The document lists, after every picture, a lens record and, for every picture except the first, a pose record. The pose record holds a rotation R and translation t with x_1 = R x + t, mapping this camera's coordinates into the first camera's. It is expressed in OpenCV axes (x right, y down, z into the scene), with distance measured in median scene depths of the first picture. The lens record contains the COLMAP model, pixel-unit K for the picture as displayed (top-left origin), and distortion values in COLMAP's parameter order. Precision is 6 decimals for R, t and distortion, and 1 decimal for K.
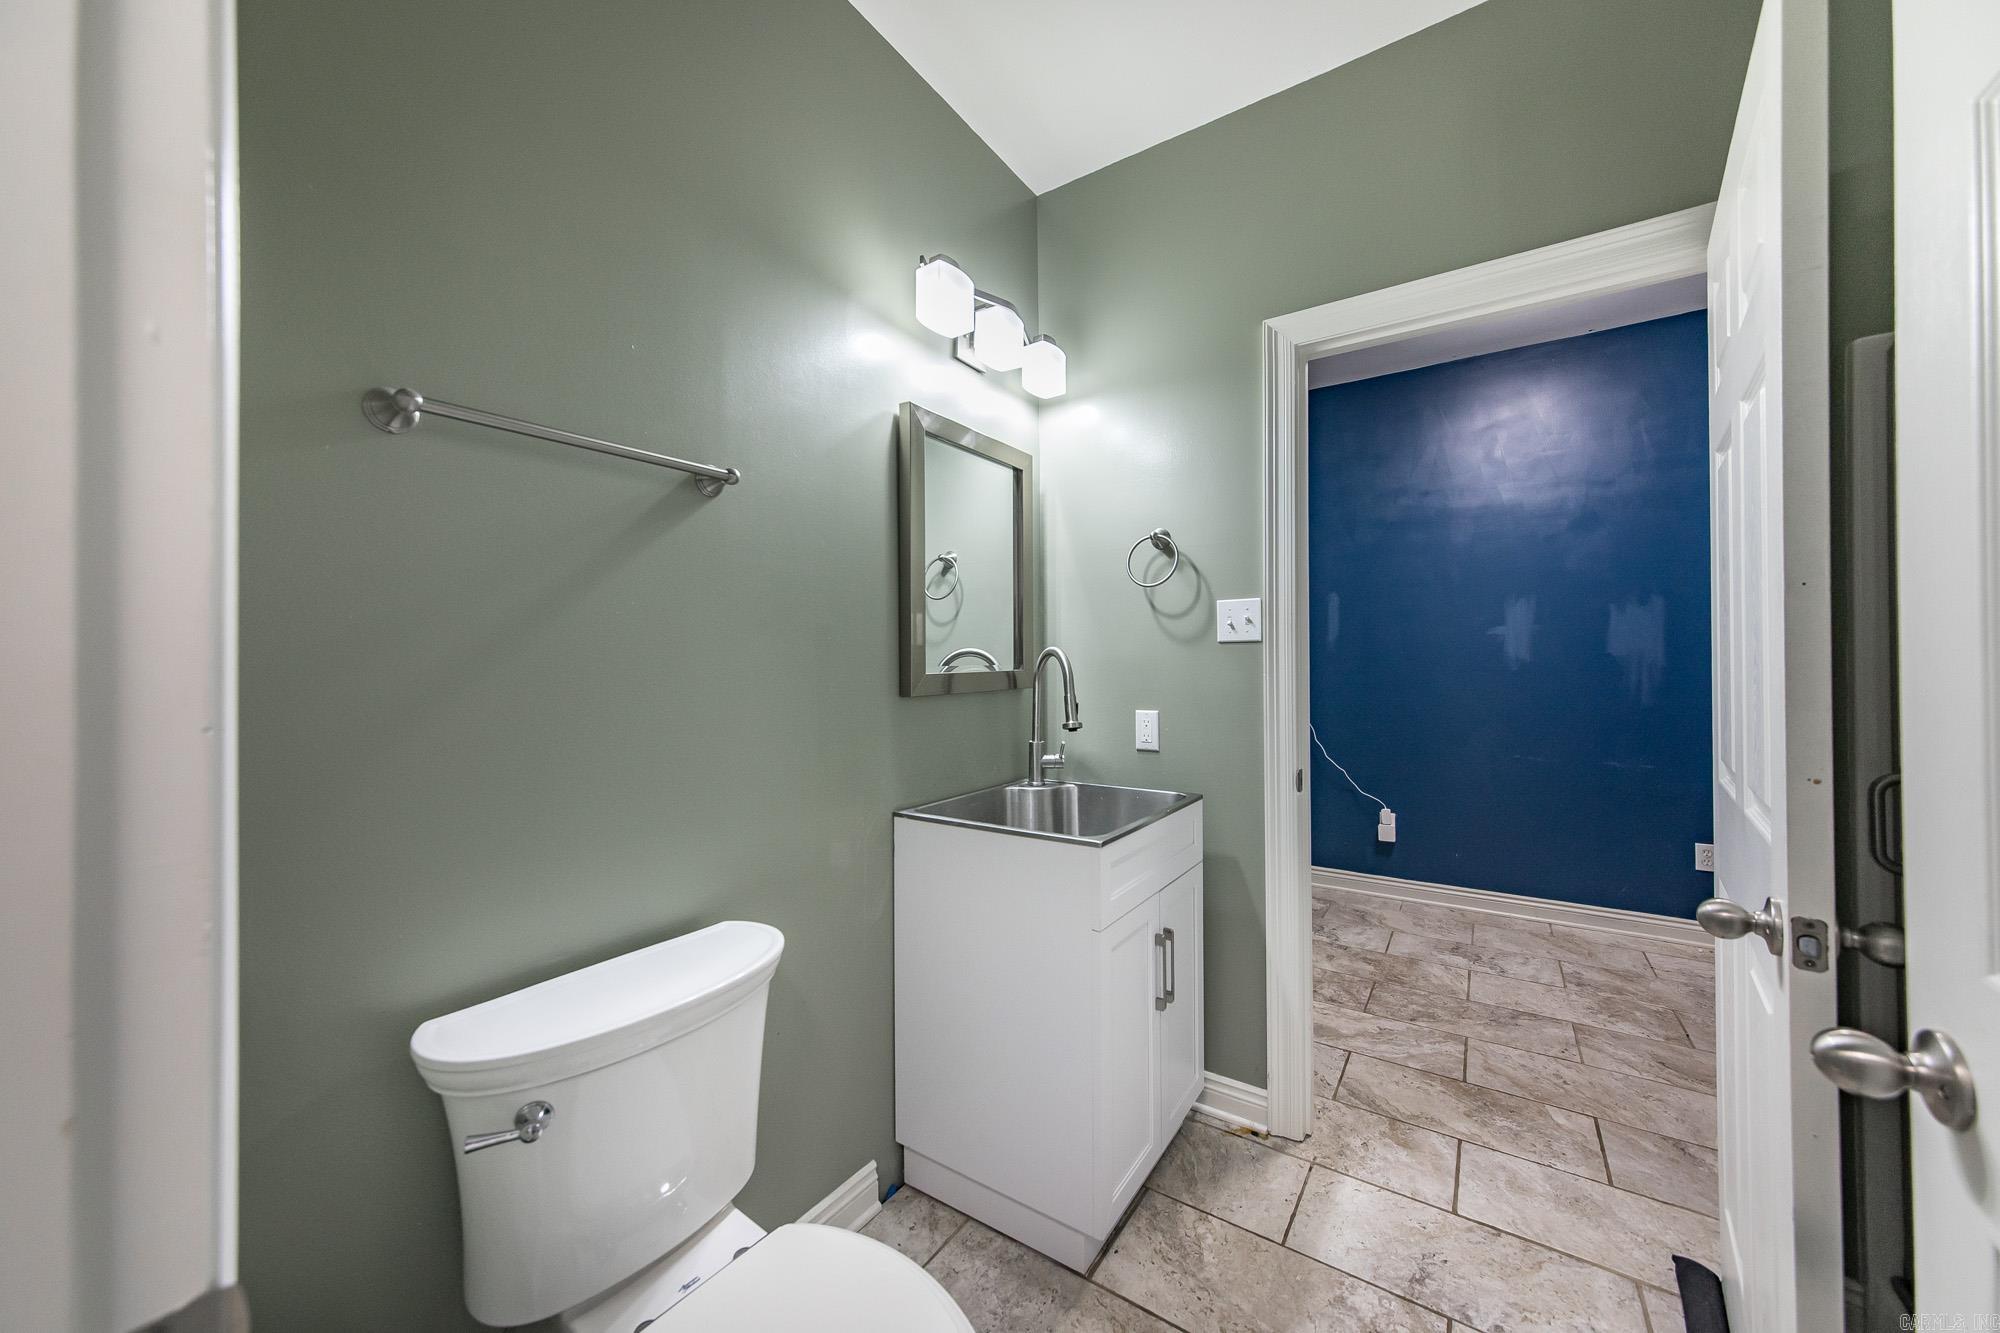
lens RADIAL K [[732.3, 0, 991.5], [0, 732.3, 663.7], [0, 0, 1]] dist [-0.006843, 0.001266]
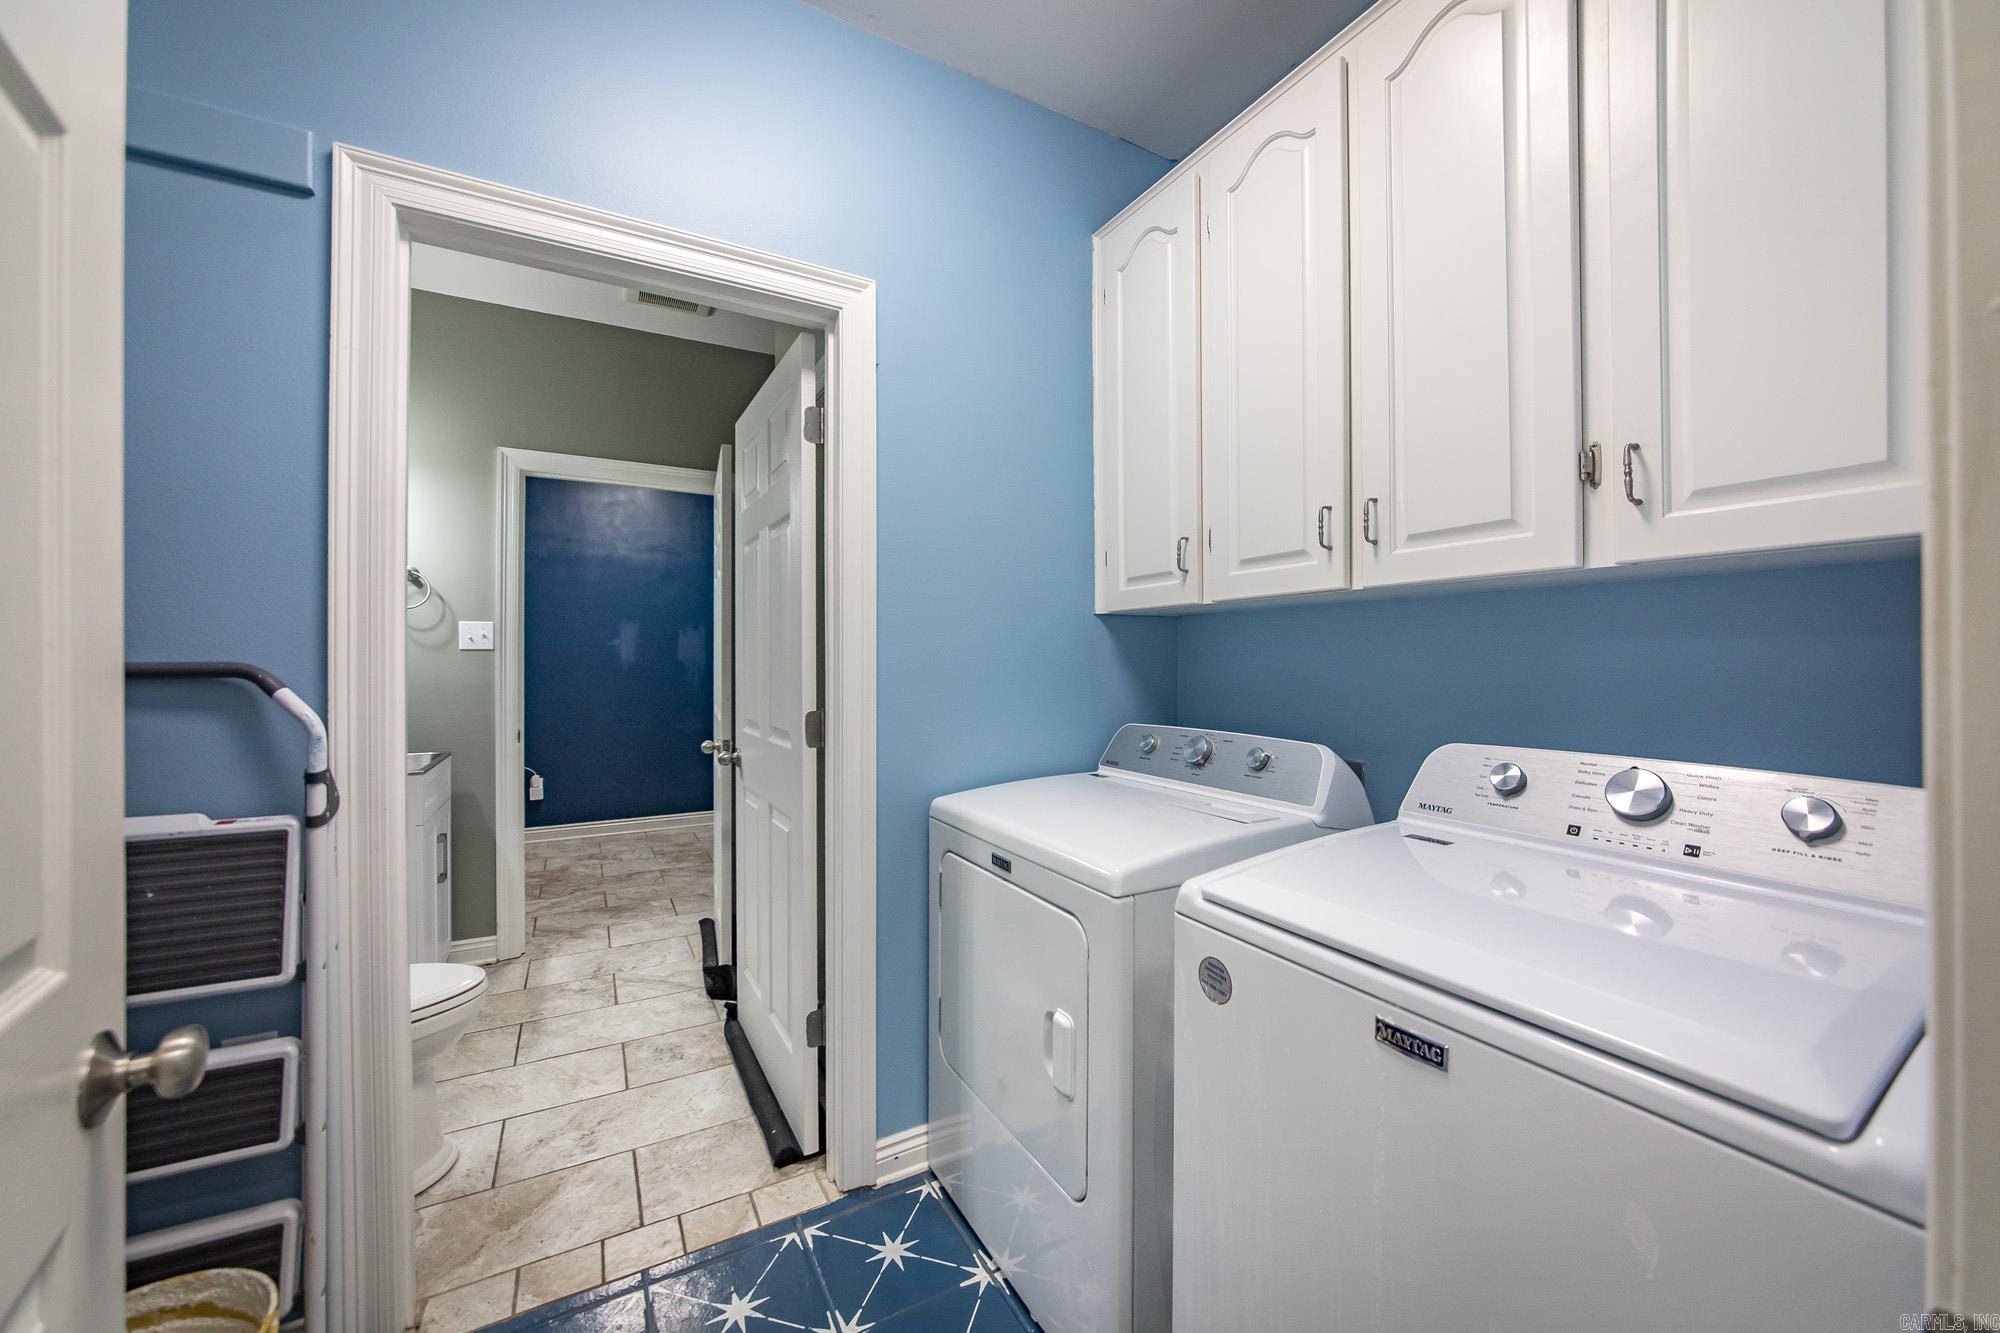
lens RADIAL K [[732.3, 0, 990.8], [0, 732.3, 663.1], [0, 0, 1]] dist [-0.006843, 0.001266]
pose [[0.448077, 0.008865, 0.893951, -0.452598], [-0.006798, 0.999956, -0.006509, 0.000292], [-0.893969, -0.003160, 0.448117, -0.536210]]
